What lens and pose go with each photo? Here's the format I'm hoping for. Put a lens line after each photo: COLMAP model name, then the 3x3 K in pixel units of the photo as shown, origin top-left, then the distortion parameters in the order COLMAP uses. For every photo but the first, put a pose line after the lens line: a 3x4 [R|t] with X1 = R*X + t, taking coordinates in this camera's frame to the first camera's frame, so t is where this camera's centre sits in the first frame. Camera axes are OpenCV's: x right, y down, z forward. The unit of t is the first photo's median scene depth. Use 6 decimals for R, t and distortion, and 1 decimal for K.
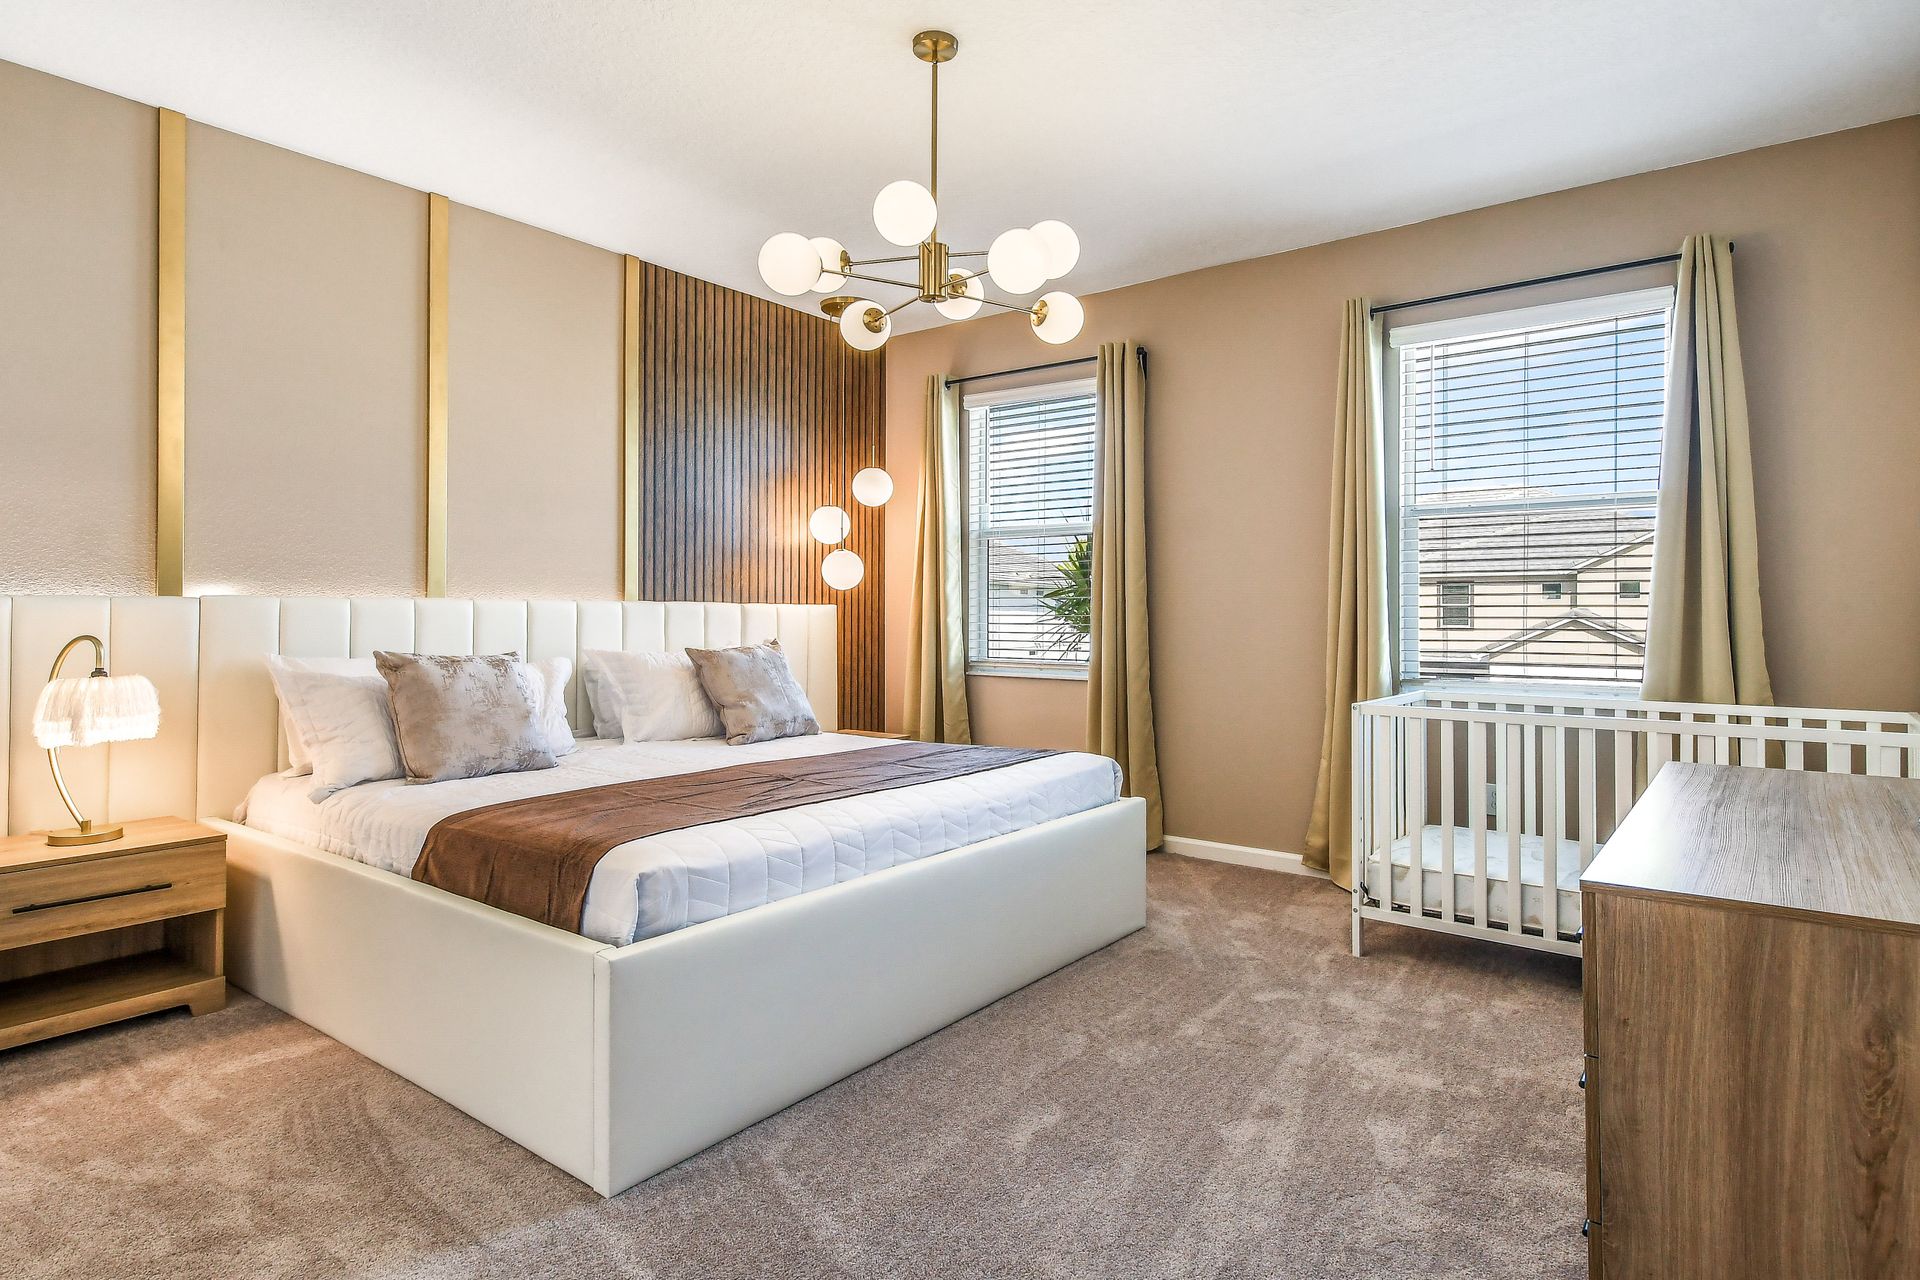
lens RADIAL K [[1024.2, 0, 960.8], [0, 1024.2, 621.6], [0, 0, 1]] dist [0.017261, 0.001164]
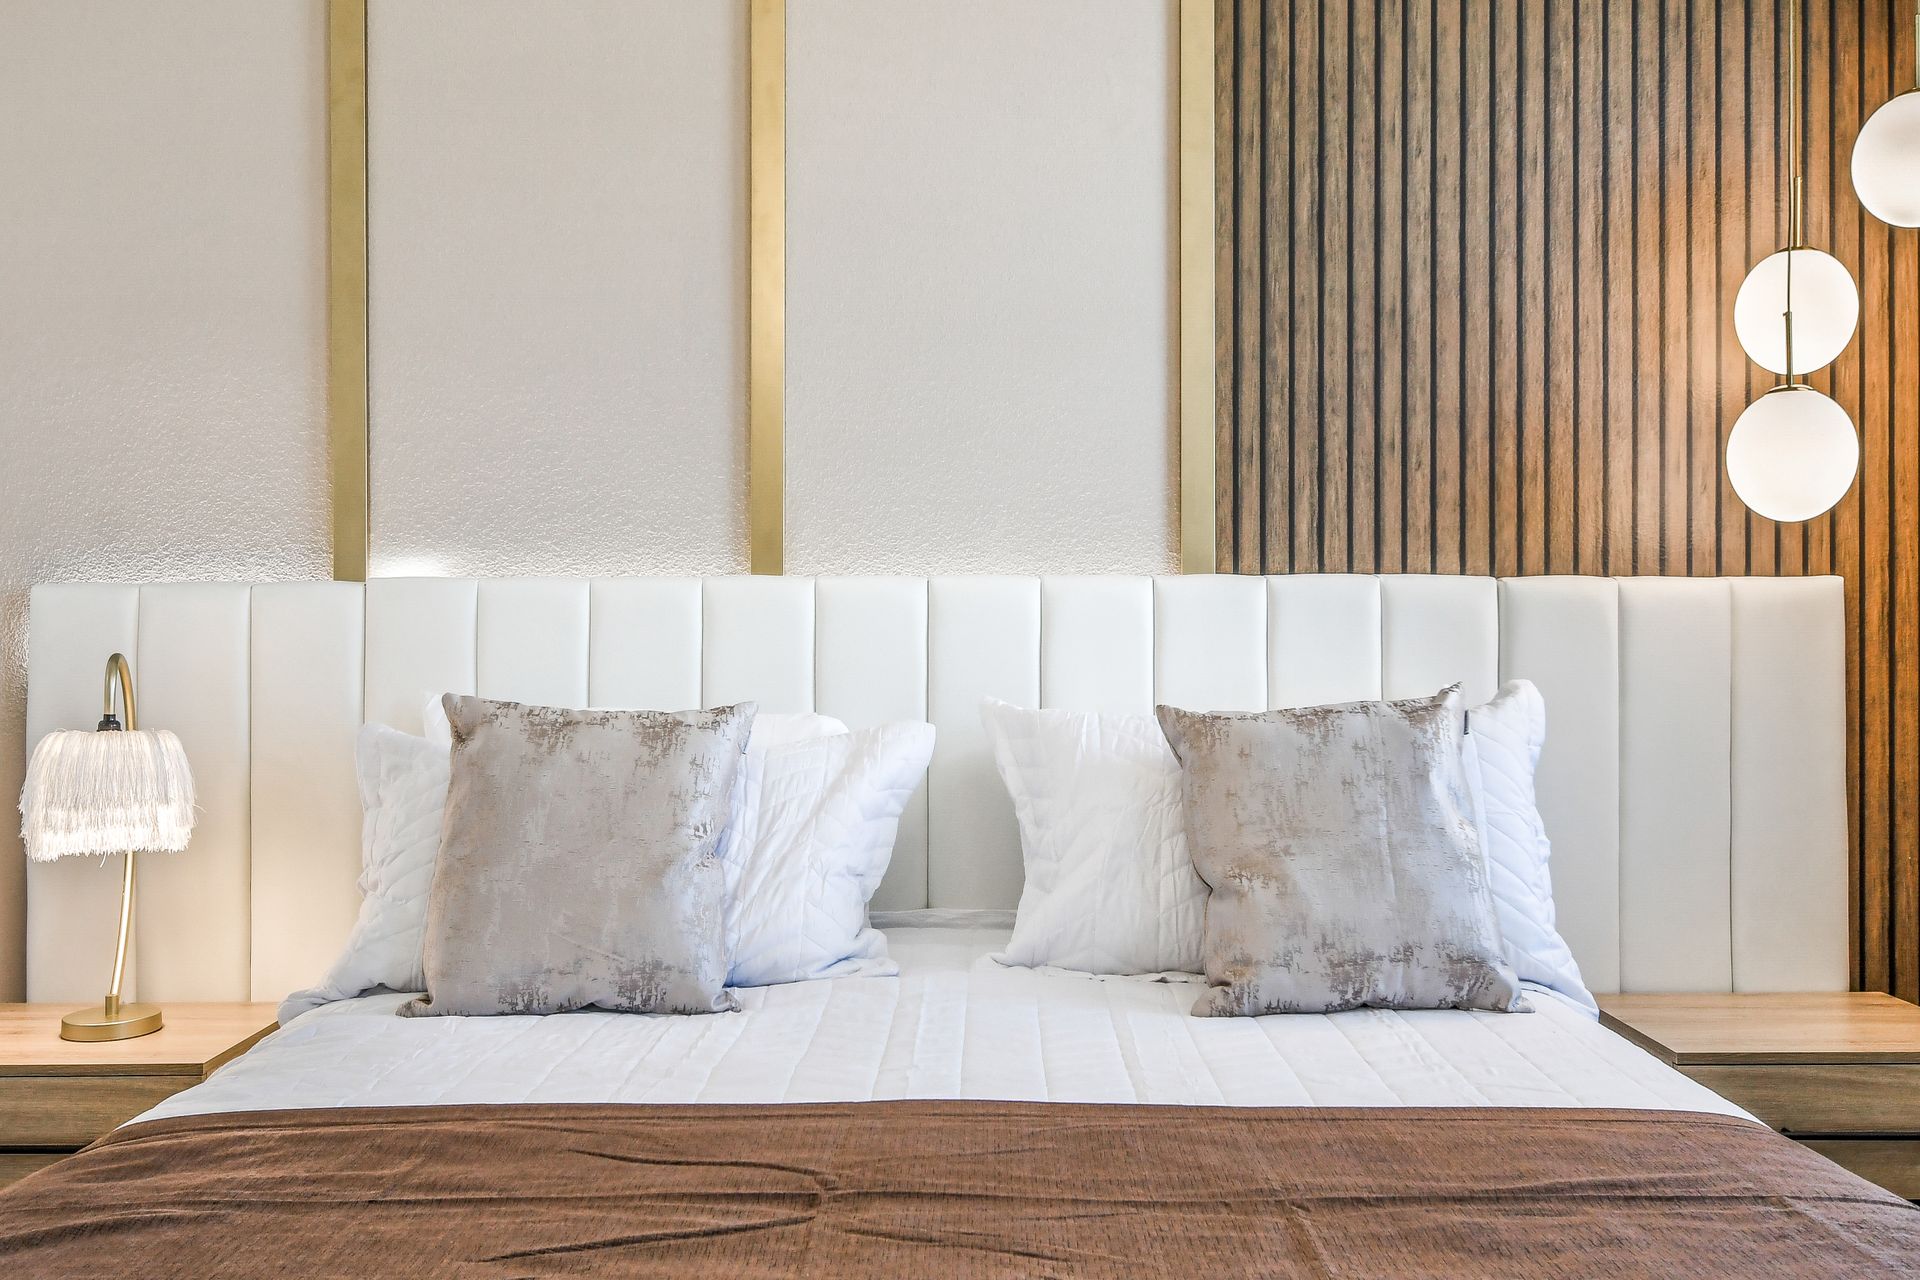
lens RADIAL K [[2115.0, 0, 959.8], [0, 2115.0, 587.3], [0, 0, 1]] dist [0.011708, 0.020343]
pose [[0.633064, -0.019598, -0.773851, 0.209532], [-0.003356, 0.999601, -0.028061, 0.005328], [0.774092, 0.020362, 0.632746, 0.442375]]
